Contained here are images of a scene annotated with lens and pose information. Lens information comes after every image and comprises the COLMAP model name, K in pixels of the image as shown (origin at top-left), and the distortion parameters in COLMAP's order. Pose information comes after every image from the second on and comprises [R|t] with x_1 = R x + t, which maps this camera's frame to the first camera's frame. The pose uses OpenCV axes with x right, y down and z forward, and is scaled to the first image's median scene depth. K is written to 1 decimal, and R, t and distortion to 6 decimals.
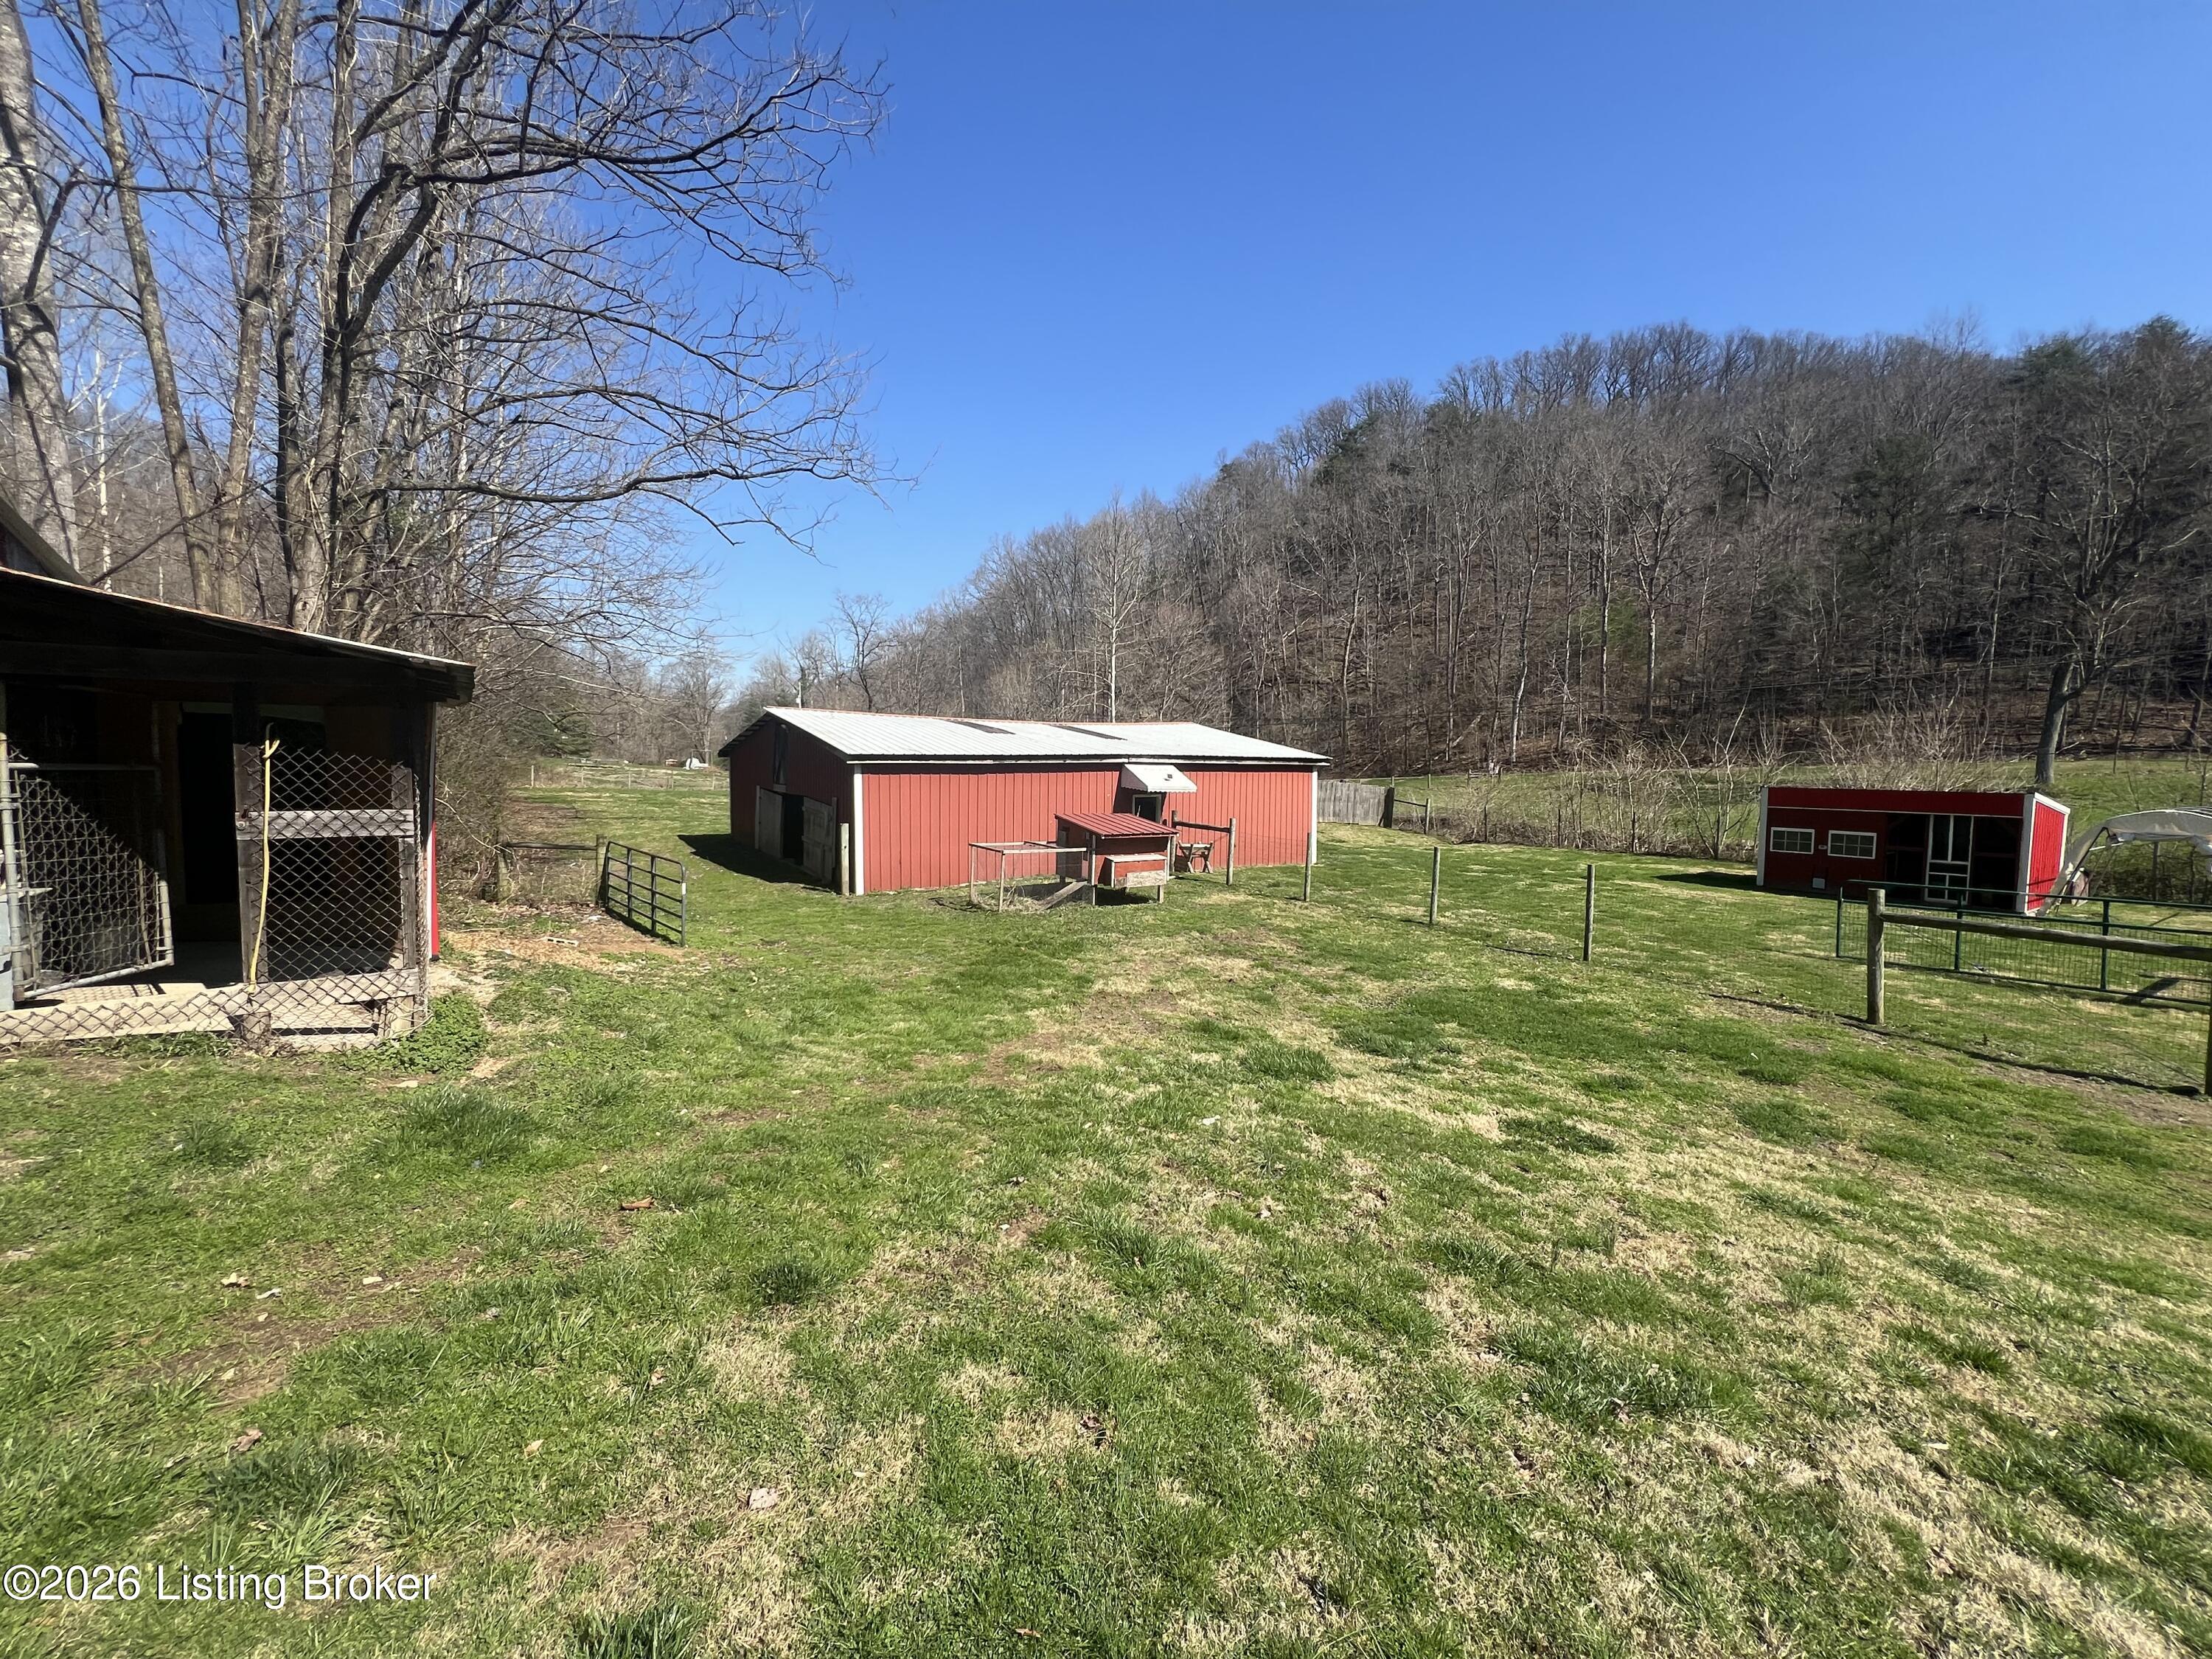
lens RADIAL K [[883.5, 0, 1094.5], [0, 883.5, 822.4], [0, 0, 1]] dist [-0.002362, 0.001120]
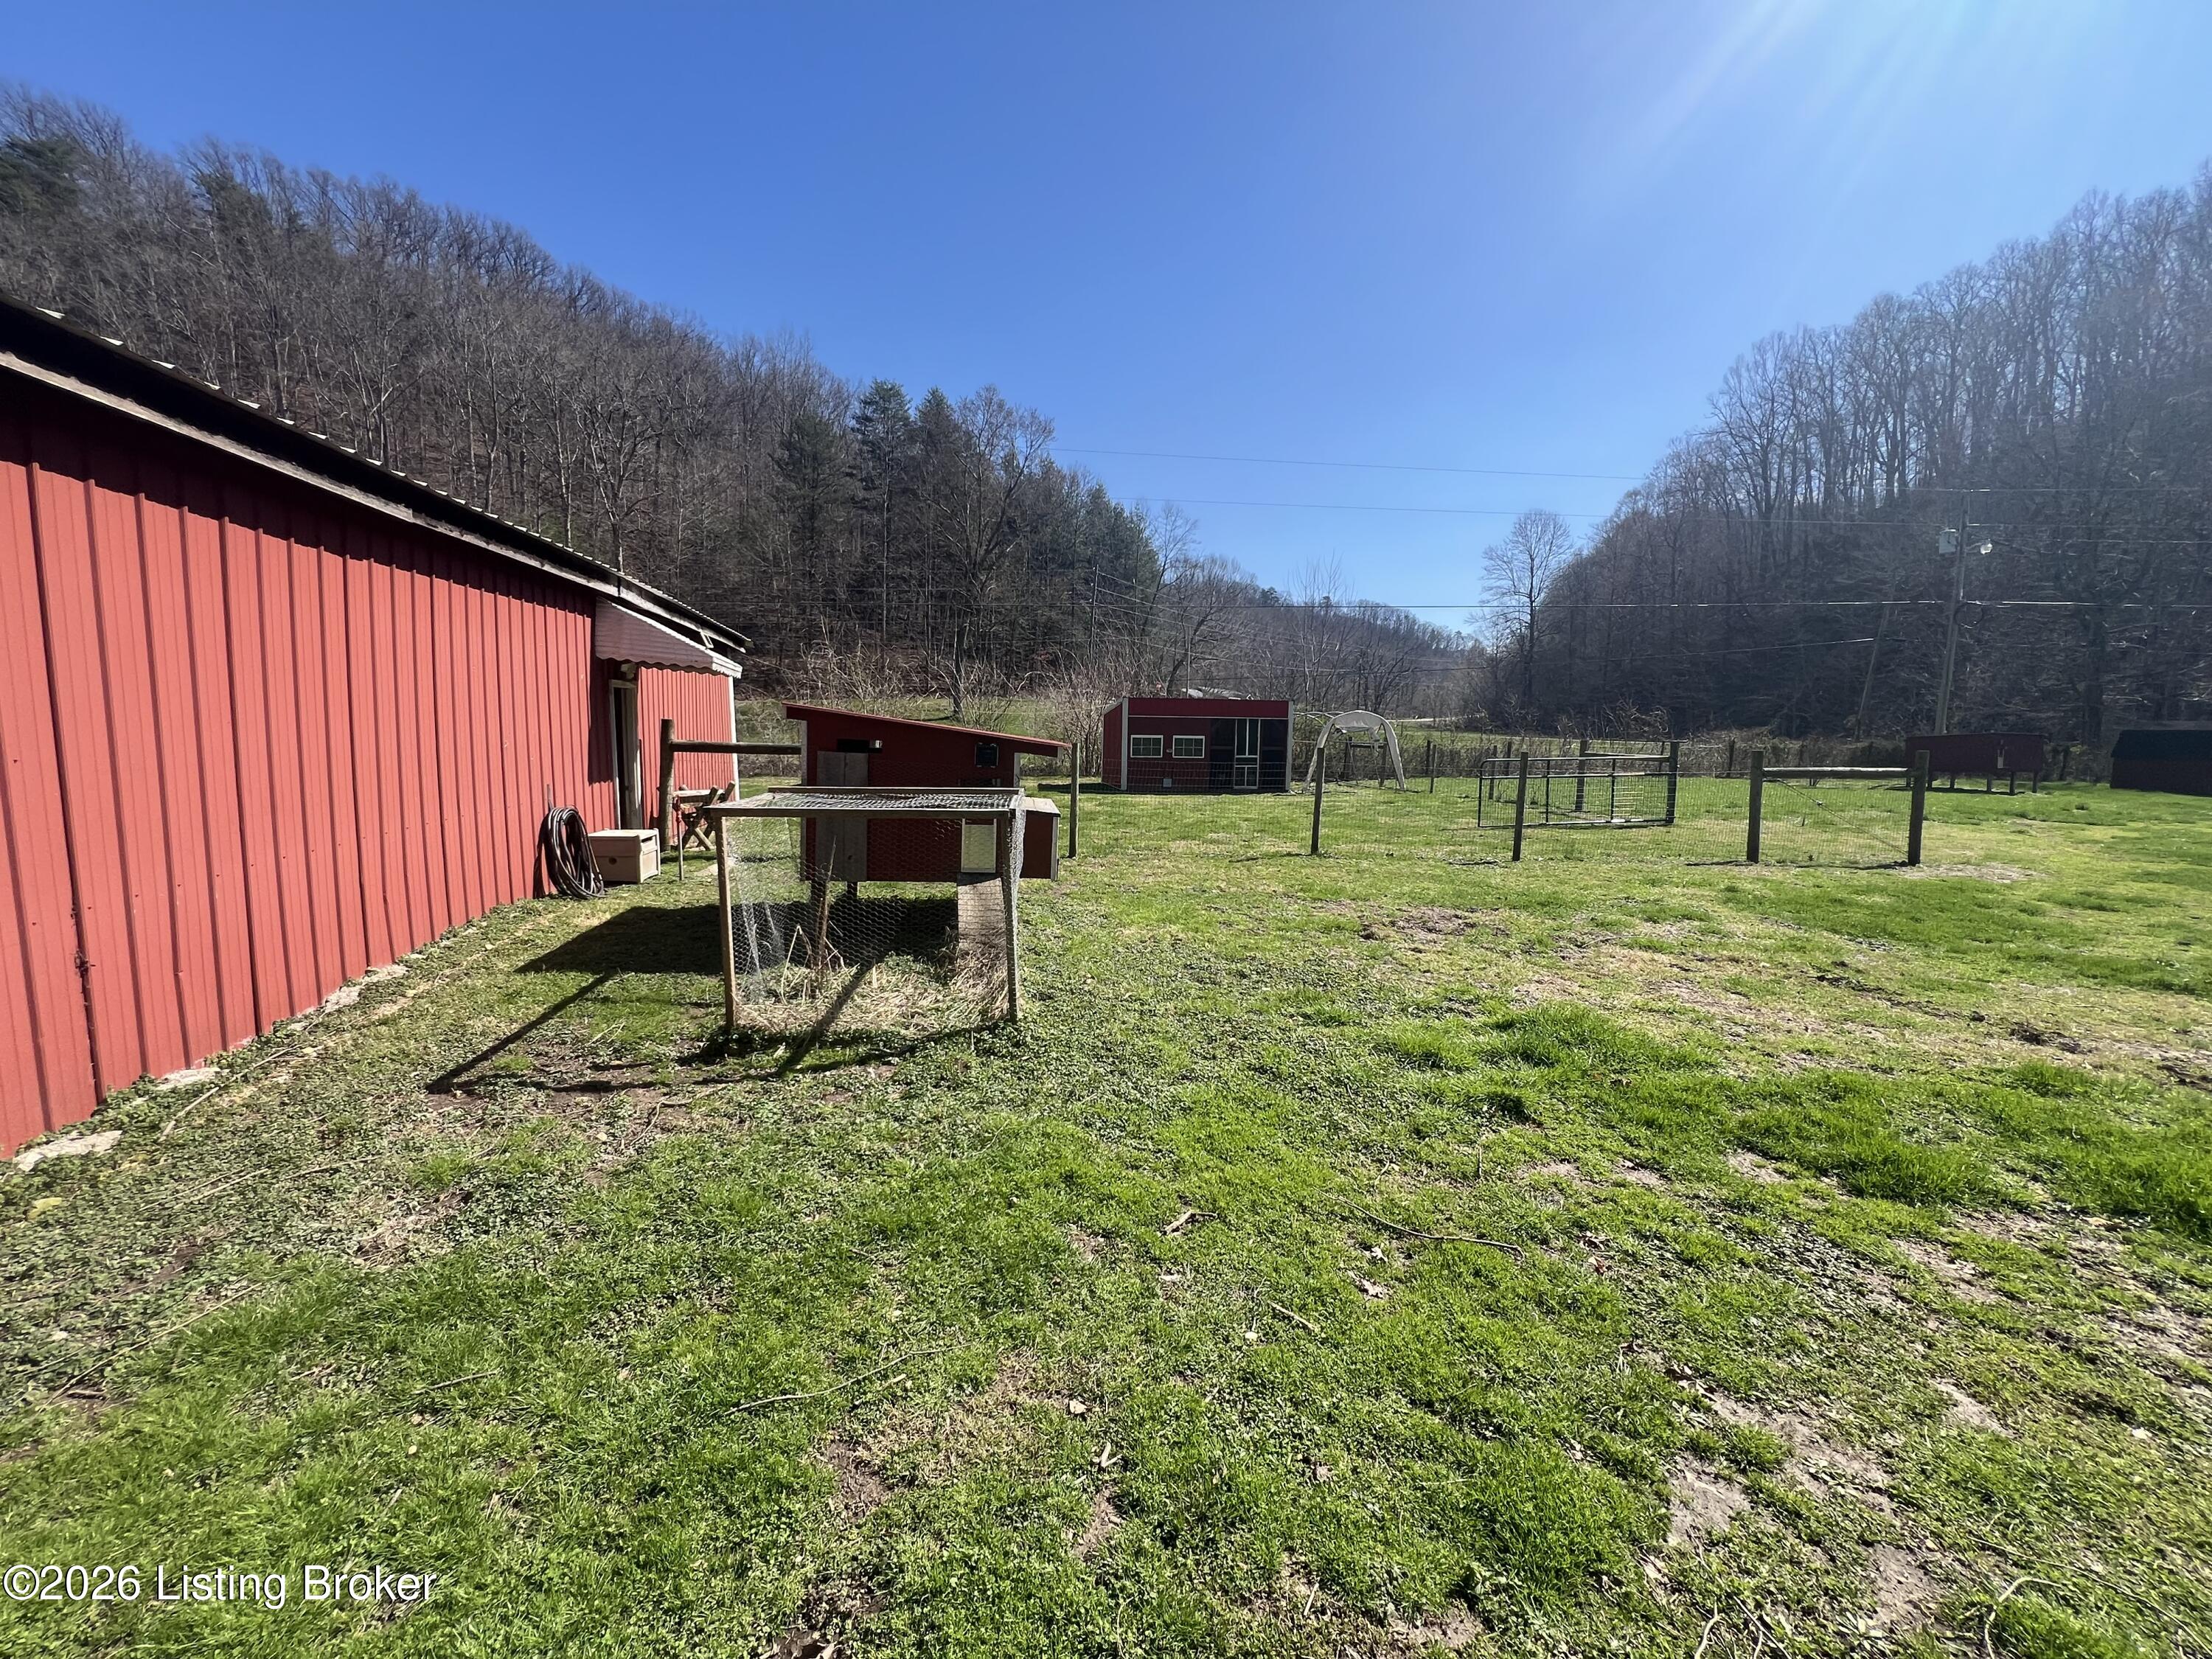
lens RADIAL K [[883.5, 0, 1098.4], [0, 883.5, 822.4], [0, 0, 1]] dist [-0.002362, 0.001120]
pose [[0.382564, -0.106569, 0.917763, -0.439108], [0.049259, 0.994266, 0.094919, 0.012471], [-0.922615, 0.008896, 0.385619, 1.062222]]
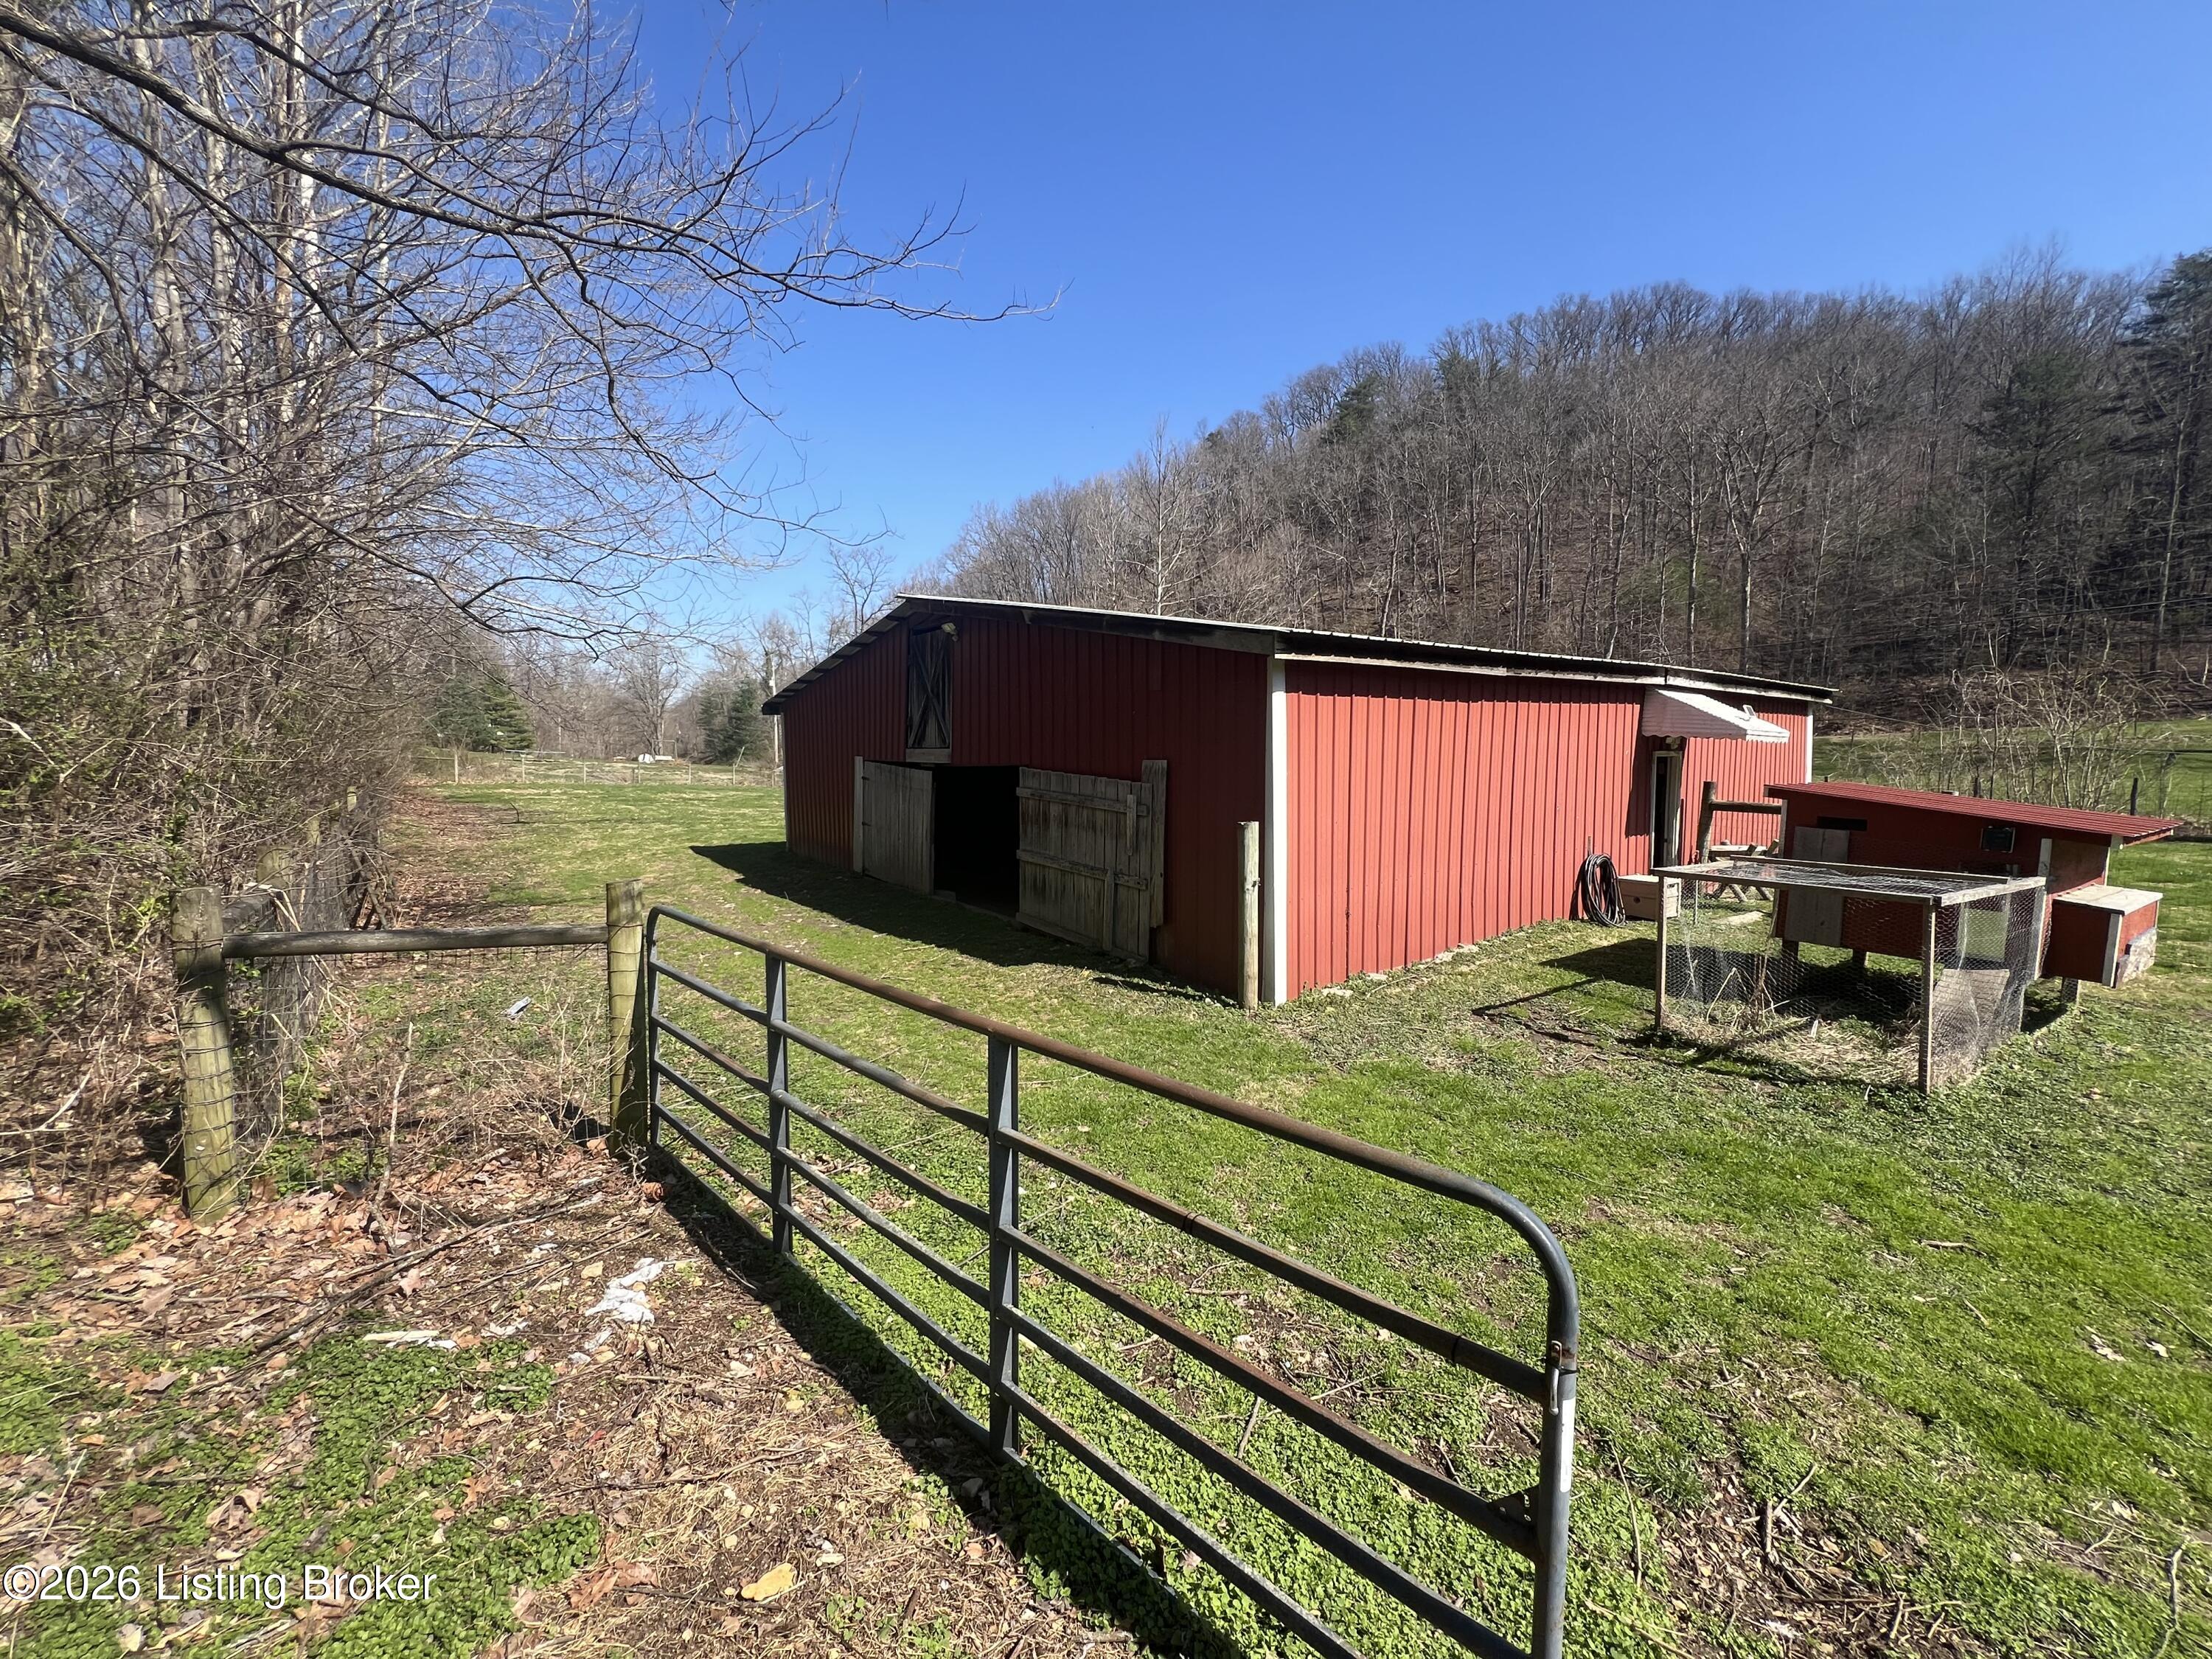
lens RADIAL K [[883.5, 0, 1096.1], [0, 883.5, 824.6], [0, 0, 1]] dist [-0.002362, 0.001120]
pose [[0.998433, -0.023579, 0.050745, -0.513322], [0.022959, 0.999655, 0.012763, -0.005694], [-0.051029, -0.011578, 0.998630, 0.866739]]
